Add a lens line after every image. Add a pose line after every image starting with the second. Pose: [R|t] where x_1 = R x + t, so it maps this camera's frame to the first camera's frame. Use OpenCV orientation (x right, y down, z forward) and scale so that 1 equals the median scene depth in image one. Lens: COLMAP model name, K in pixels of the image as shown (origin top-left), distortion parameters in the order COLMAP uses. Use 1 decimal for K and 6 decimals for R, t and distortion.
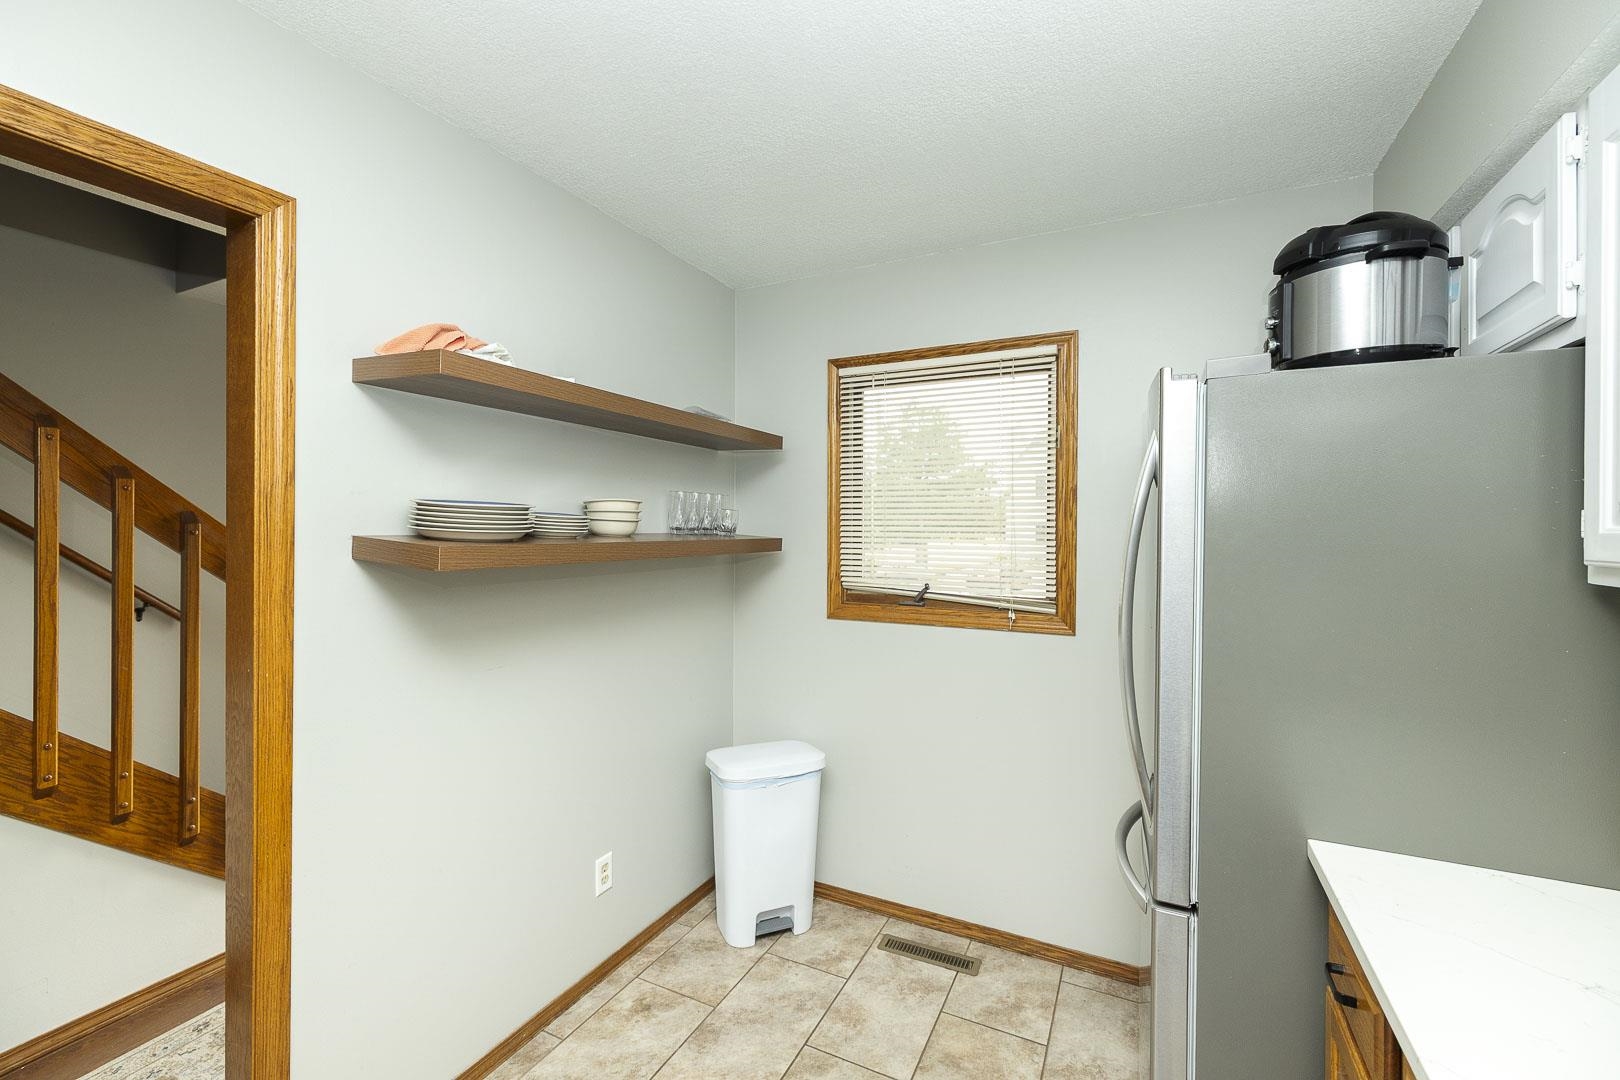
lens RADIAL K [[676.8, 0, 806.5], [0, 676.8, 530.1], [0, 0, 1]] dist [0.000216, 0.001059]
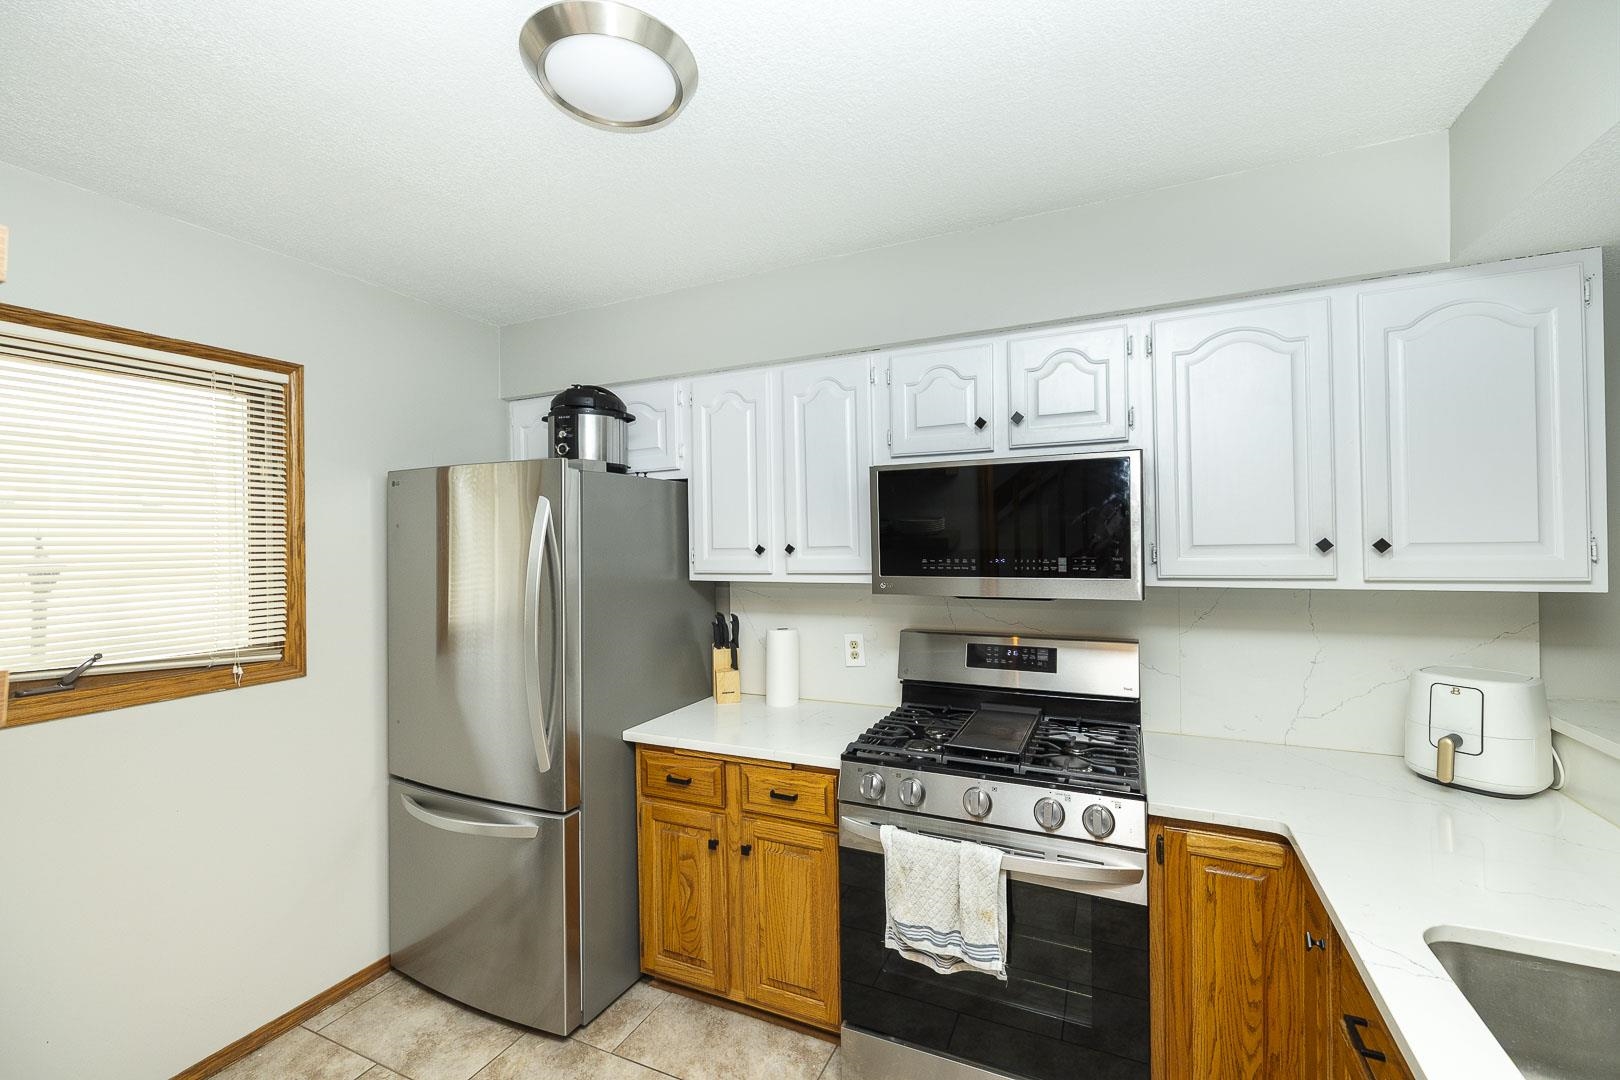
lens RADIAL K [[676.8, 0, 801.1], [0, 676.8, 542.1], [0, 0, 1]] dist [0.000216, 0.001059]
pose [[-0.016845, -0.004733, 0.999847, -0.626620], [0.023760, 0.999705, 0.005132, -0.027975], [-0.999576, 0.023843, -0.016728, 0.311886]]
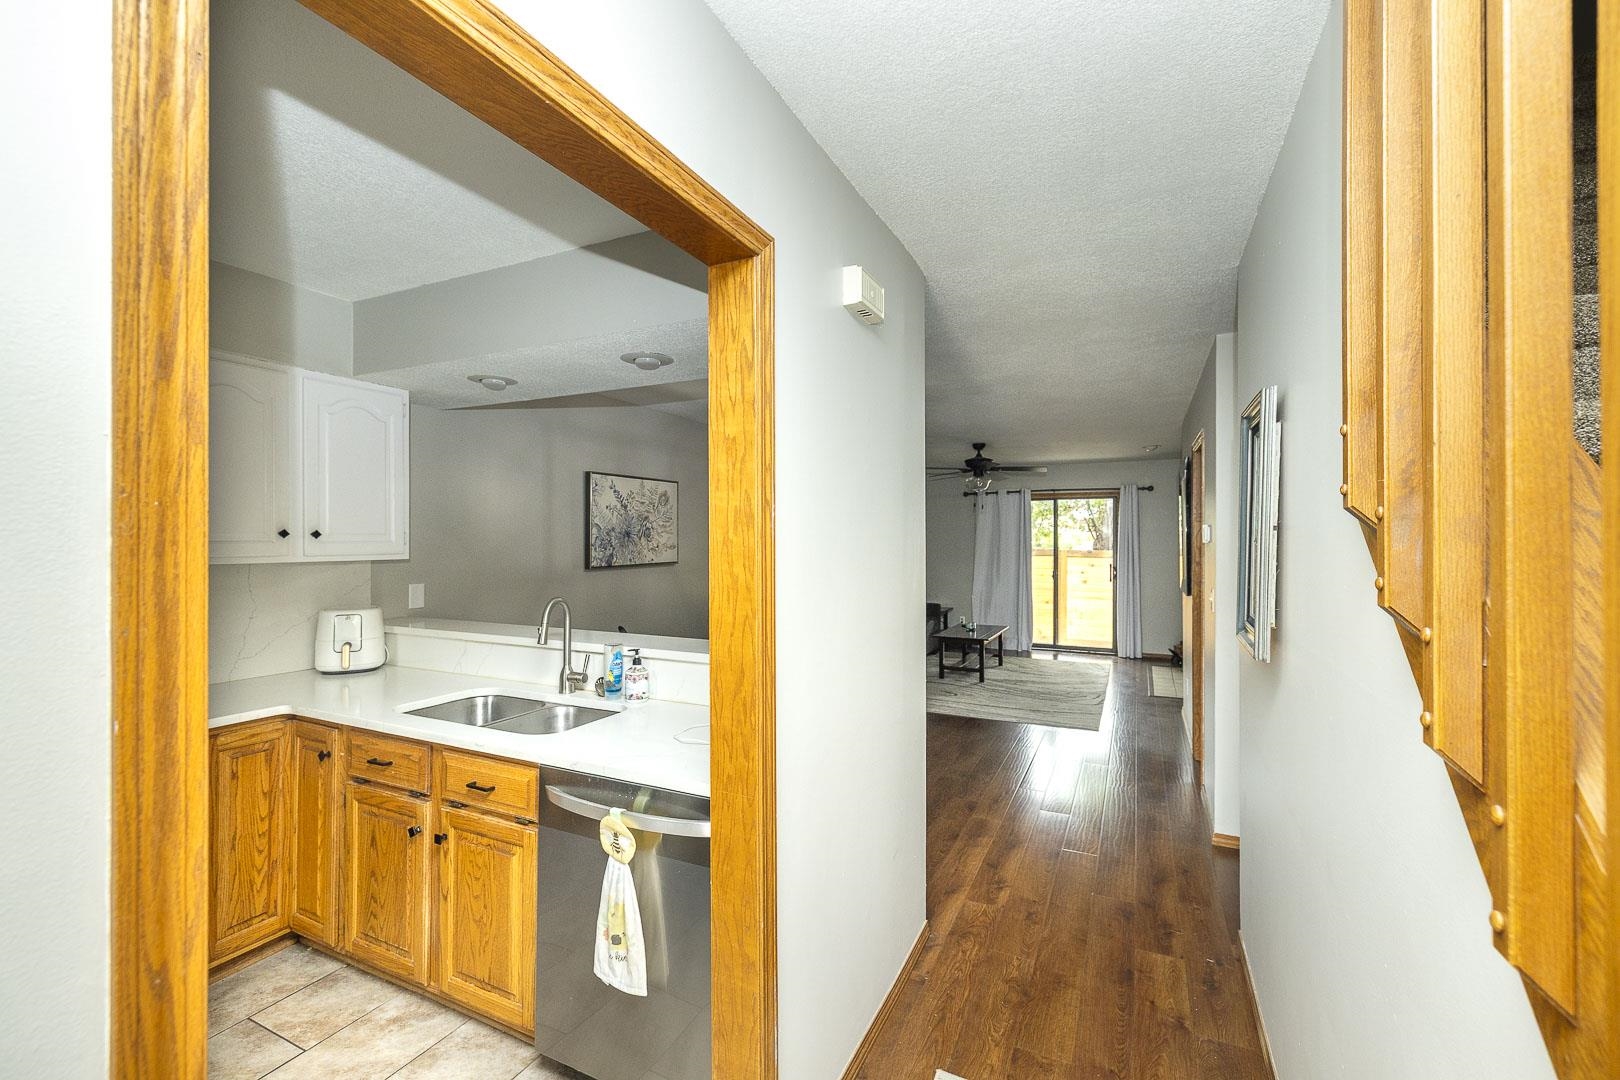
lens RADIAL K [[676.8, 0, 812.2], [0, 676.8, 539.3], [0, 0, 1]] dist [0.000216, 0.001059]
pose [[-0.999977, -0.001588, -0.006611, -0.790990], [-0.001626, 0.999983, 0.005688, -0.003308], [0.006602, 0.005698, -0.999962, 0.921902]]
